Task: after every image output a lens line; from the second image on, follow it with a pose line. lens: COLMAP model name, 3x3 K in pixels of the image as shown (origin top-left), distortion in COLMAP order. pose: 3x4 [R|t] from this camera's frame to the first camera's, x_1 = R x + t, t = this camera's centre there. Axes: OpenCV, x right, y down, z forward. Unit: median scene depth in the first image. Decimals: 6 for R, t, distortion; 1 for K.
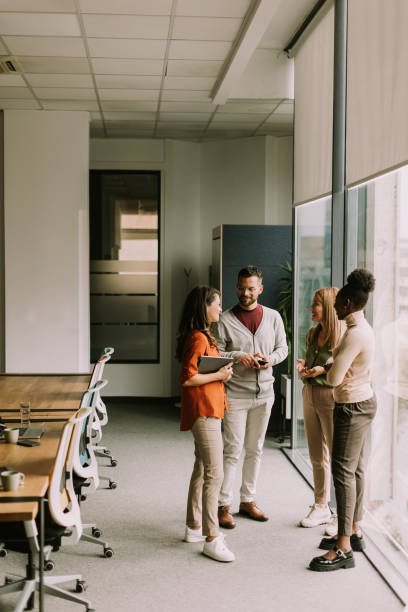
lens RADIAL K [[865.0, 0, 204.0], [0, 865.0, 306.0], [0, 0, 1]] dist [-0.008236, 0.021215]
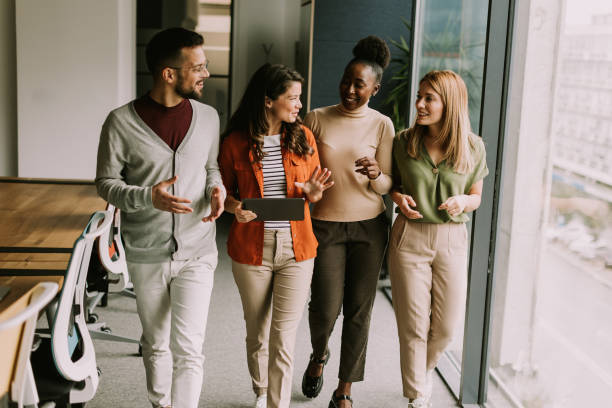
lens RADIAL K [[865.0, 0, 306.0], [0, 865.0, 204.0], [0, 0, 1]] dist [-0.008236, 0.021215]
pose [[0.999255, 0.033450, 0.019262, 0.001990], [-0.035610, 0.991436, 0.125642, -0.005174], [-0.014894, -0.126235, 0.991889, 0.449442]]
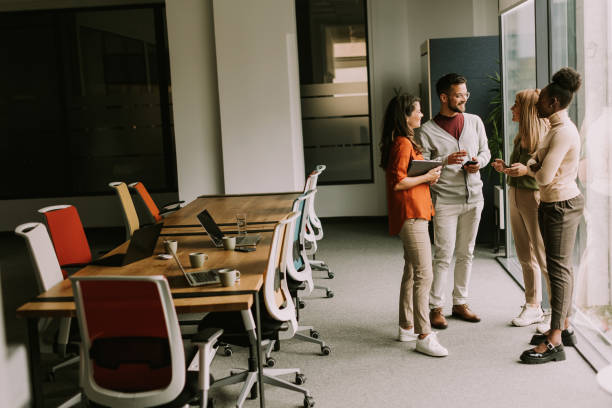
lens RADIAL K [[865.0, 0, 306.0], [0, 865.0, 204.0], [0, 0, 1]] dist [-0.008236, 0.021215]
pose [[0.989383, -0.041398, -0.139313, 0.017606], [0.051699, 0.996125, 0.071154, 0.025062], [0.135827, -0.077601, 0.987689, -0.030005]]
